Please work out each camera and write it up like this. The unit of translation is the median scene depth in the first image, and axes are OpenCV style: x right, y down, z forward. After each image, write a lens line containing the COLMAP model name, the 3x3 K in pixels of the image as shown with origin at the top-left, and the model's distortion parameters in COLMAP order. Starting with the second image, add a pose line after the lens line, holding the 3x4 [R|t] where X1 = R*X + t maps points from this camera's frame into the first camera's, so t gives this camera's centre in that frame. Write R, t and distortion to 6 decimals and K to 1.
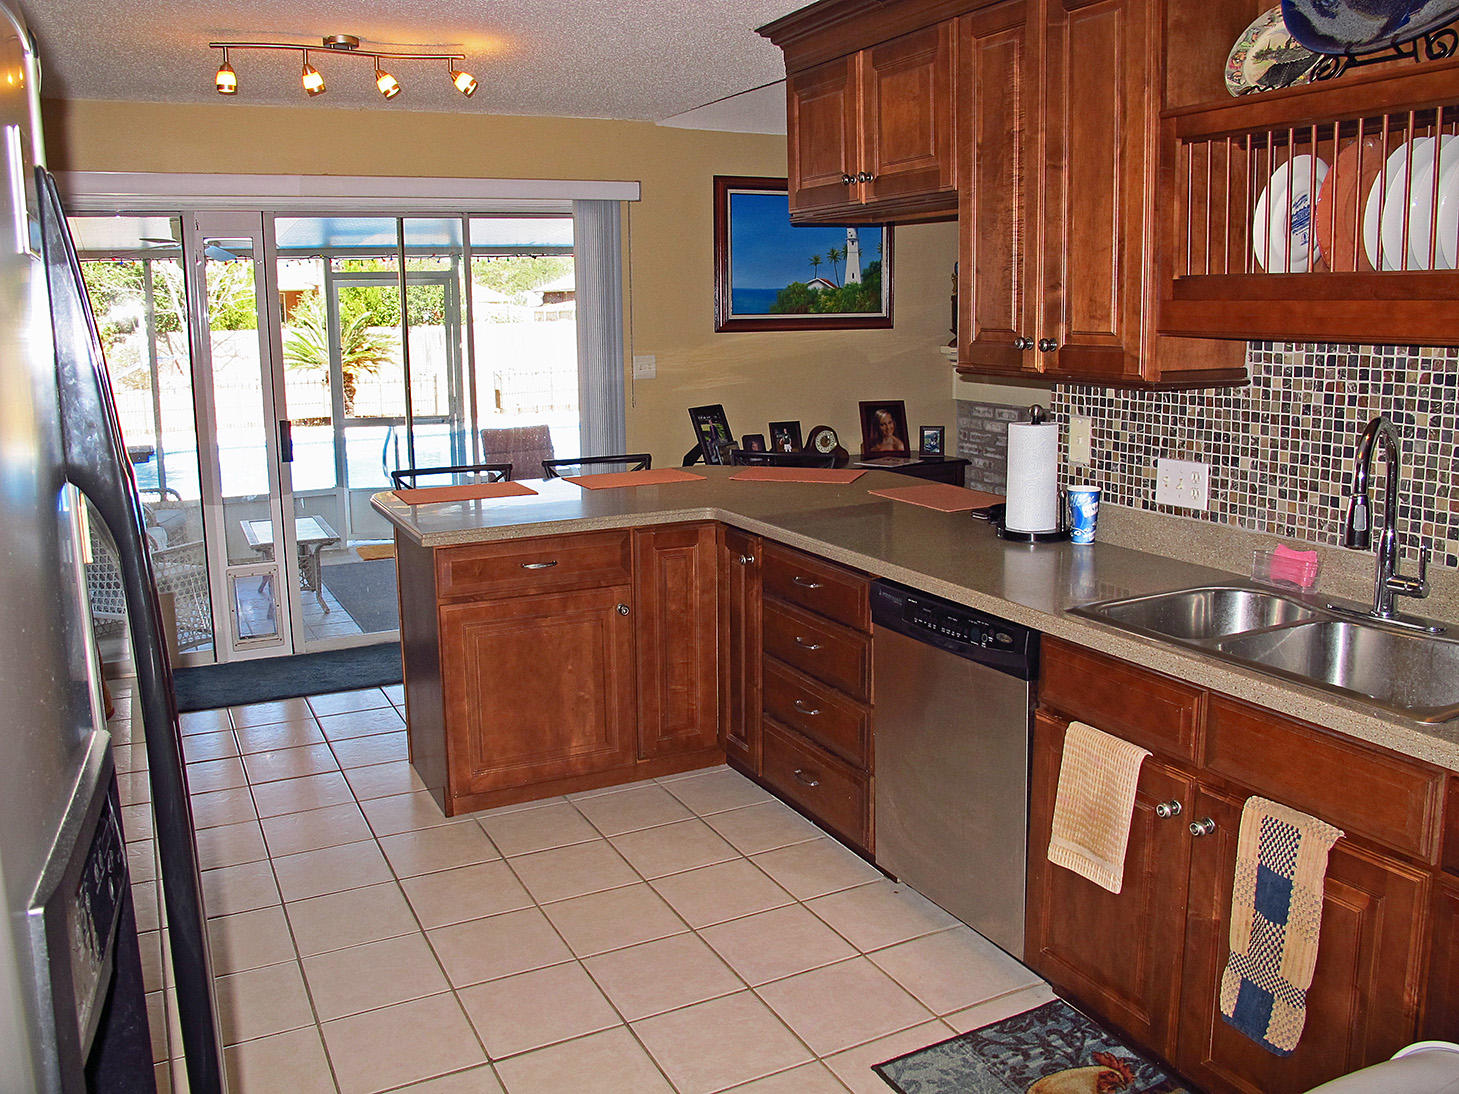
lens RADIAL K [[1223.1, 0, 719.8], [0, 1223.1, 490.4], [0, 0, 1]] dist [-0.147703, 0.106612]
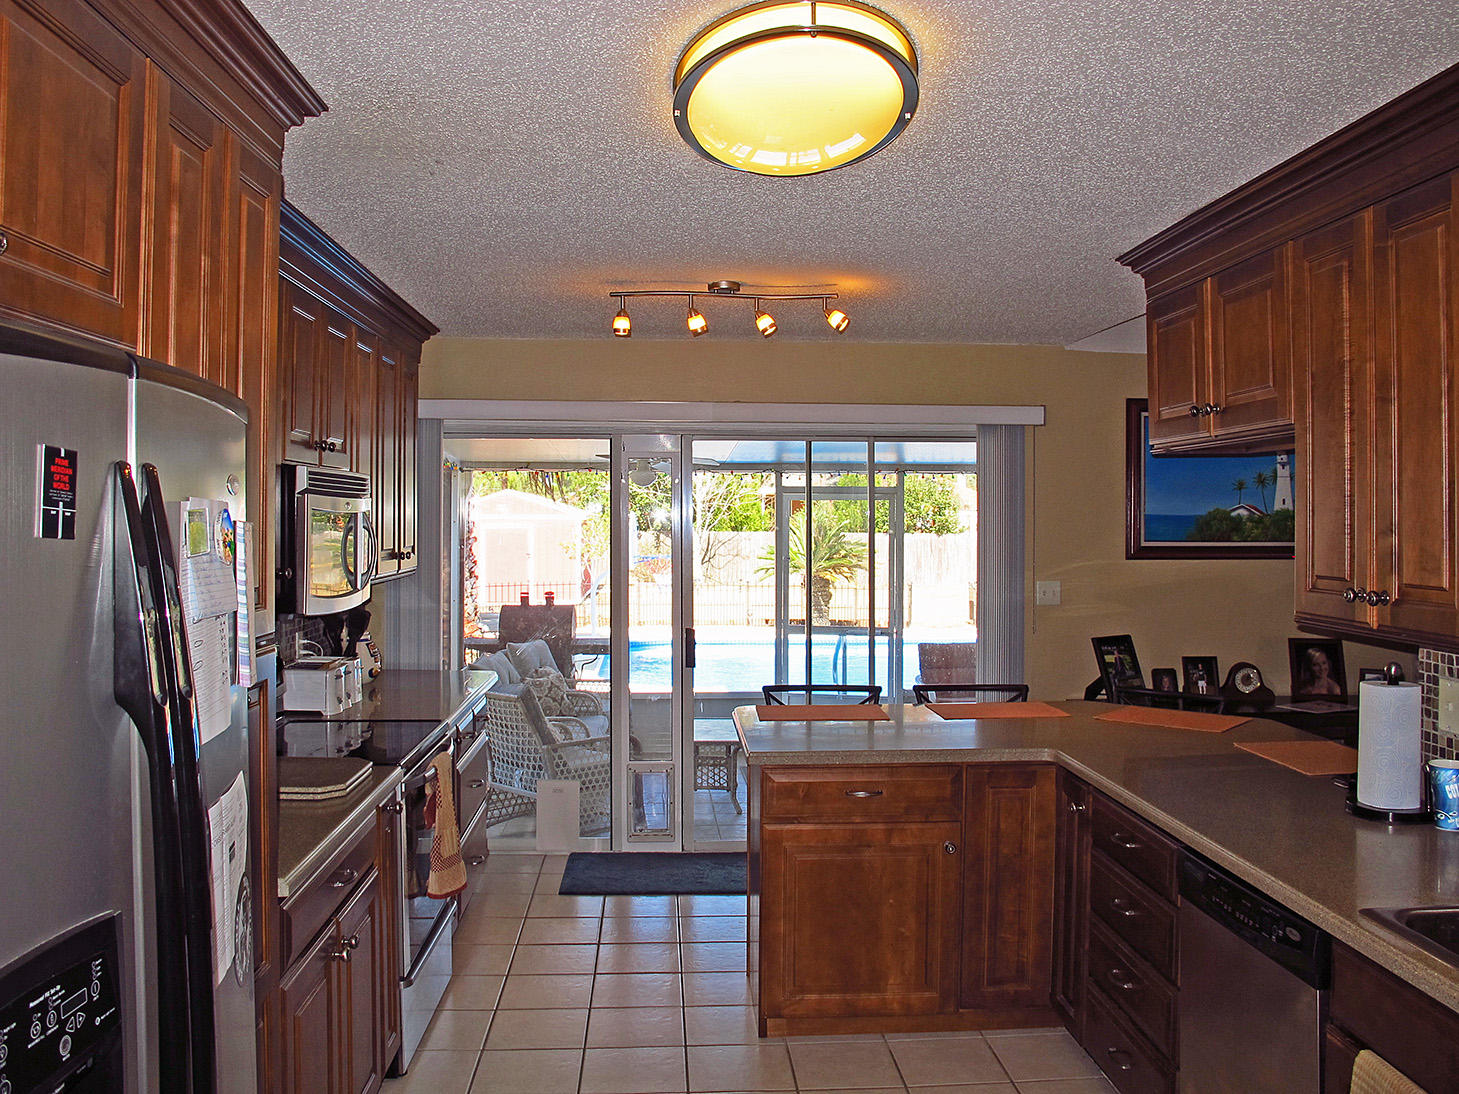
lens RADIAL K [[1223.1, 0, 727.3], [0, 1223.1, 493.8], [0, 0, 1]] dist [-0.147703, 0.106612]
pose [[0.918003, 0.011831, -0.396397, 0.128401], [-0.077341, 0.985703, -0.149692, -0.021698], [0.388959, 0.168075, 0.905793, 0.016006]]
